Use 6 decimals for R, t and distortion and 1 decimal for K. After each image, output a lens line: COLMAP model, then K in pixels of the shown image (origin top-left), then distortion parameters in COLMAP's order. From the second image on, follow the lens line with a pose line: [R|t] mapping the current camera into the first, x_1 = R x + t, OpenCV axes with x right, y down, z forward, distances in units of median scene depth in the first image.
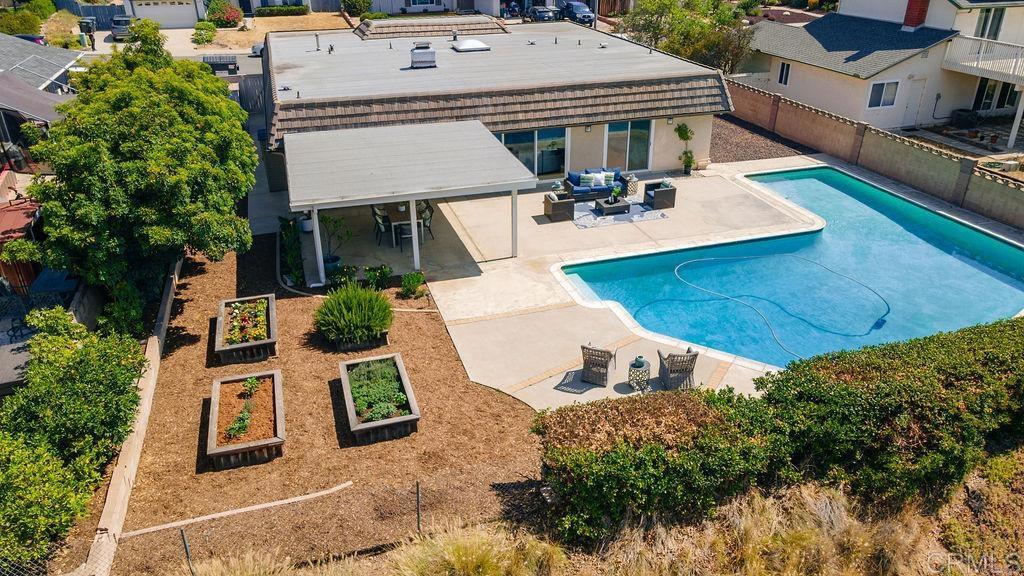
lens RADIAL K [[767.7, 0, 512.0], [0, 767.7, 288.0], [0, 0, 1]] dist [-0.002358, -0.000933]
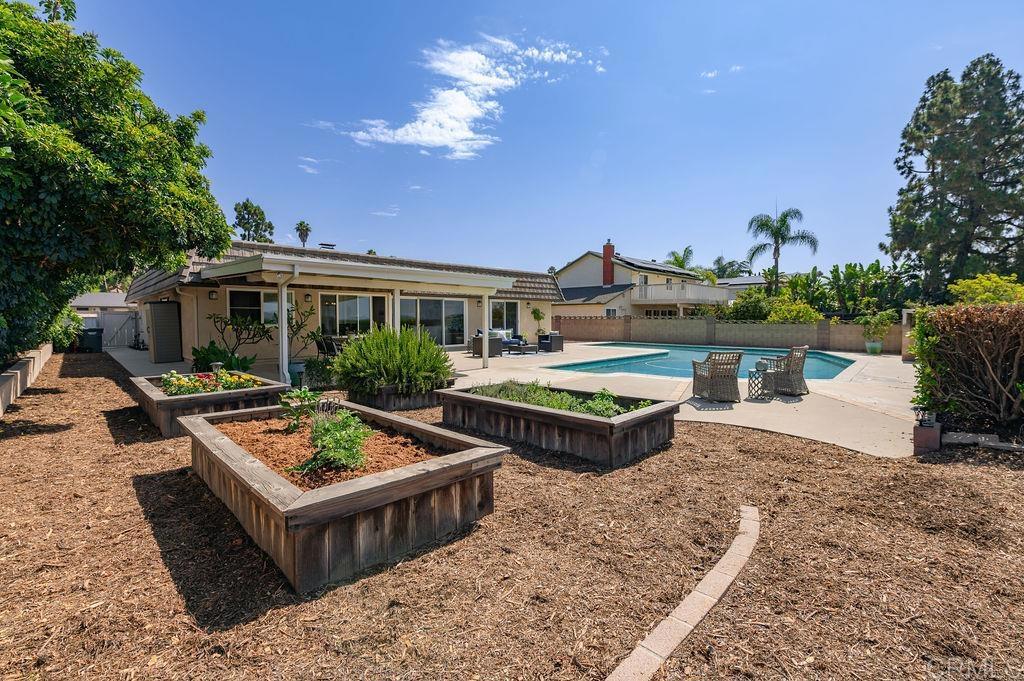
lens RADIAL K [[443.4, 0, 512.0], [0, 443.4, 340.5], [0, 0, 1]] dist [-0.002147, -0.000148]
pose [[0.882857, -0.018584, 0.469275, -0.201922], [0.206640, 0.912668, -0.352615, 0.116858], [-0.421739, 0.408279, 0.809595, 0.427174]]
